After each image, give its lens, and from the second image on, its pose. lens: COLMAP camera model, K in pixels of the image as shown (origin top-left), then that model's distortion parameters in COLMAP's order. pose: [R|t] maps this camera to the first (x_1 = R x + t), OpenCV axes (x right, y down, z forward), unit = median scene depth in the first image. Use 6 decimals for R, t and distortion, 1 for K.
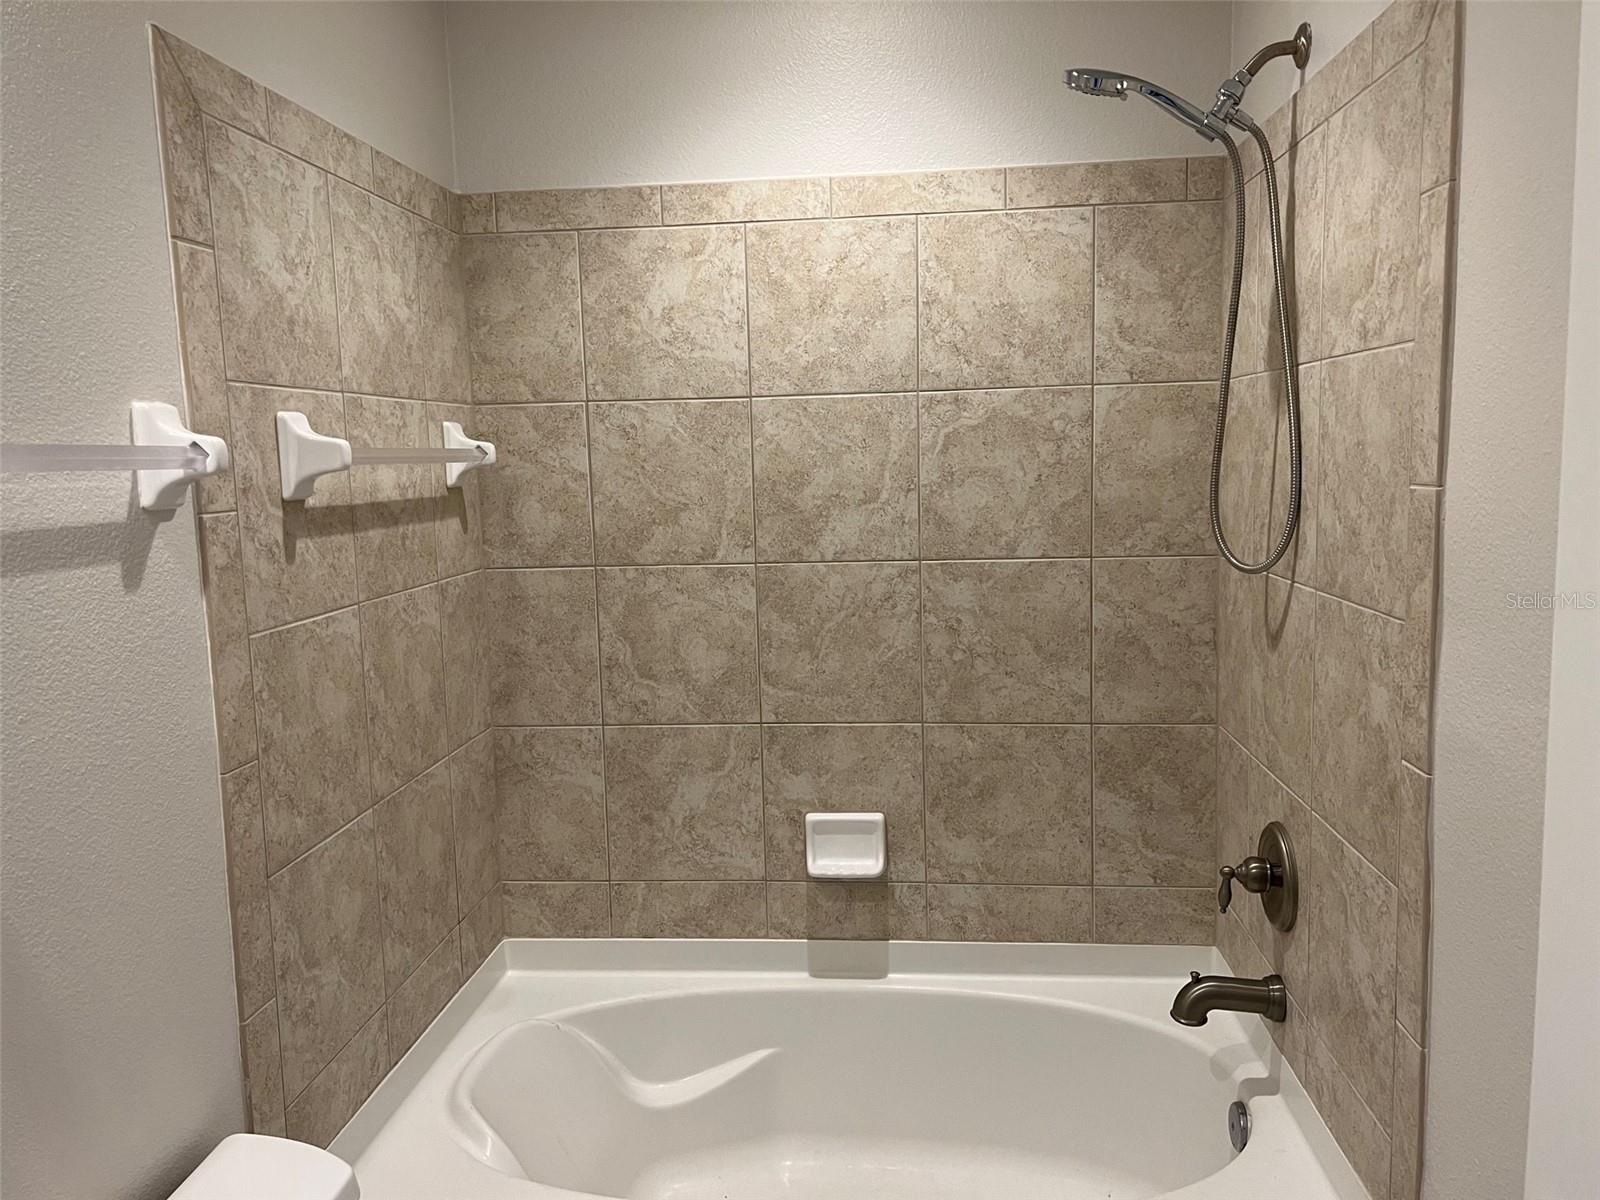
lens RADIAL K [[1217.5, 0, 797.7], [0, 1217.5, 611.1], [0, 0, 1]] dist [0.083597, -0.096192]
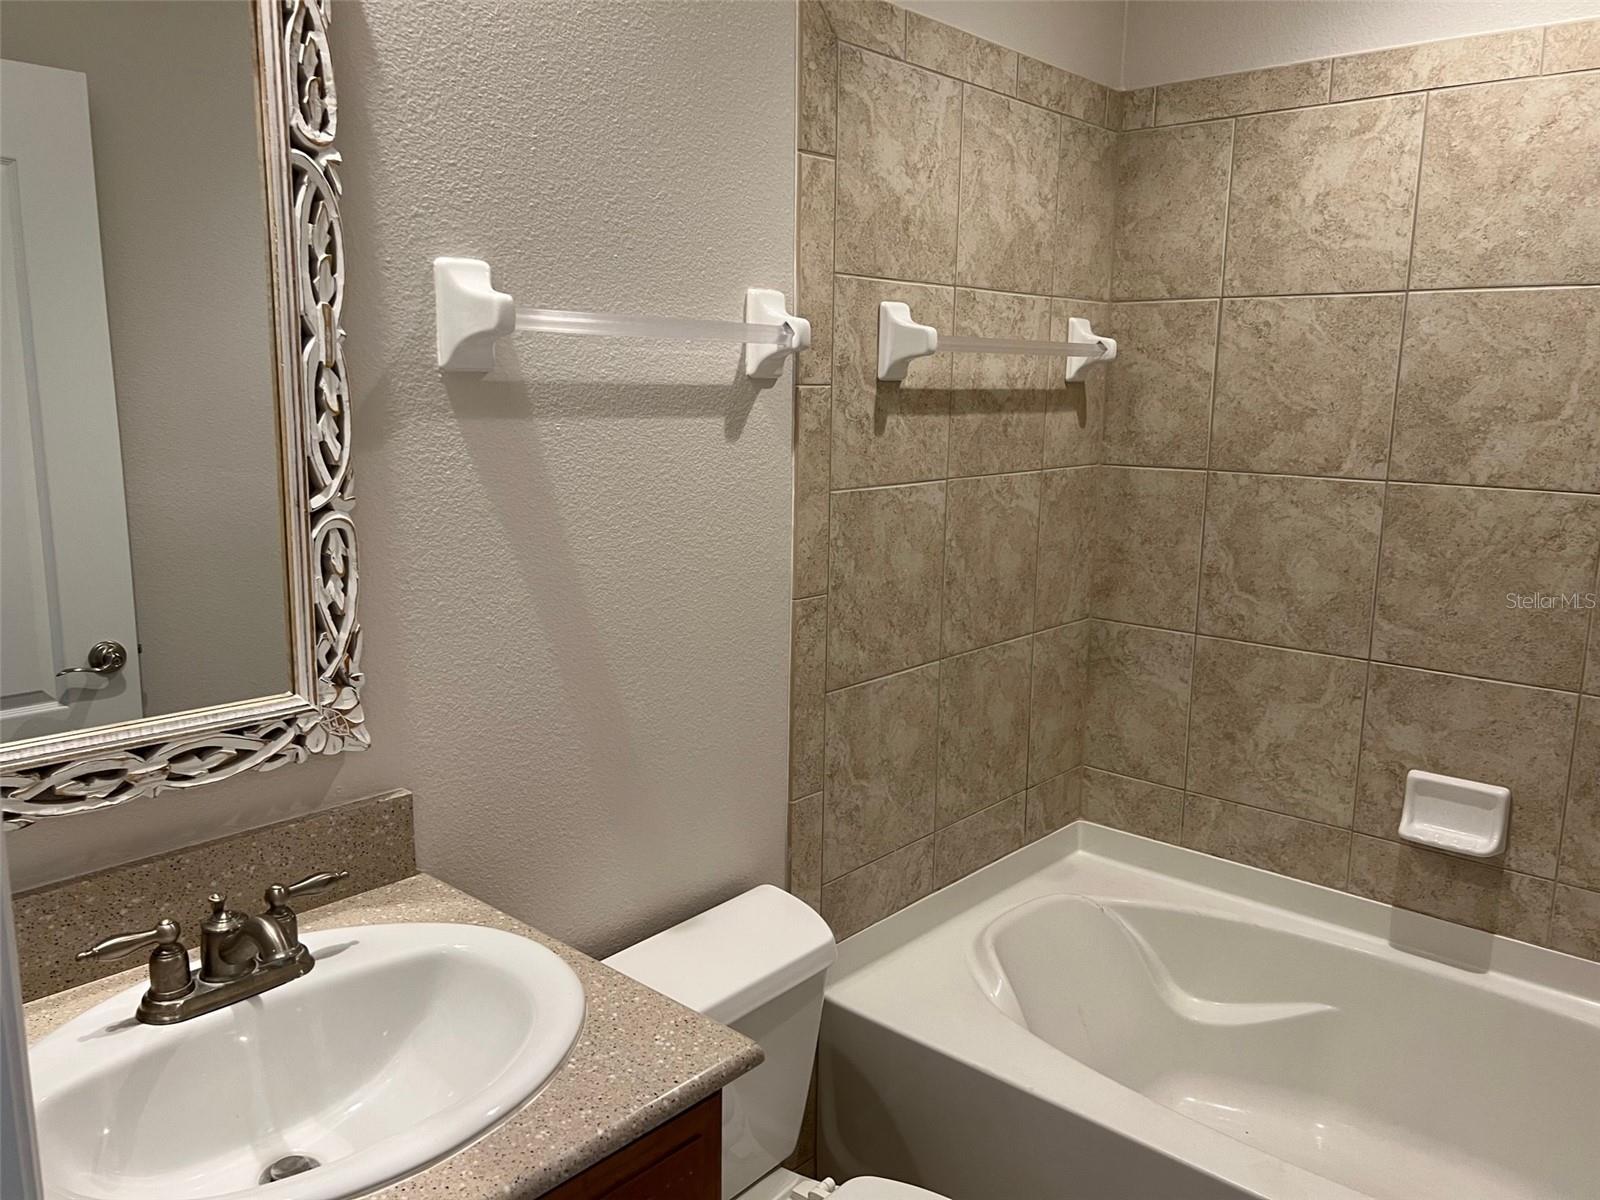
lens RADIAL K [[1217.5, 0, 801.2], [0, 1217.5, 607.9], [0, 0, 1]] dist [0.083597, -0.096192]
pose [[0.801851, 0.148567, -0.578760, 0.164659], [-0.114020, 0.988843, 0.095863, 0.015616], [0.586545, -0.010877, 0.809844, 0.014520]]
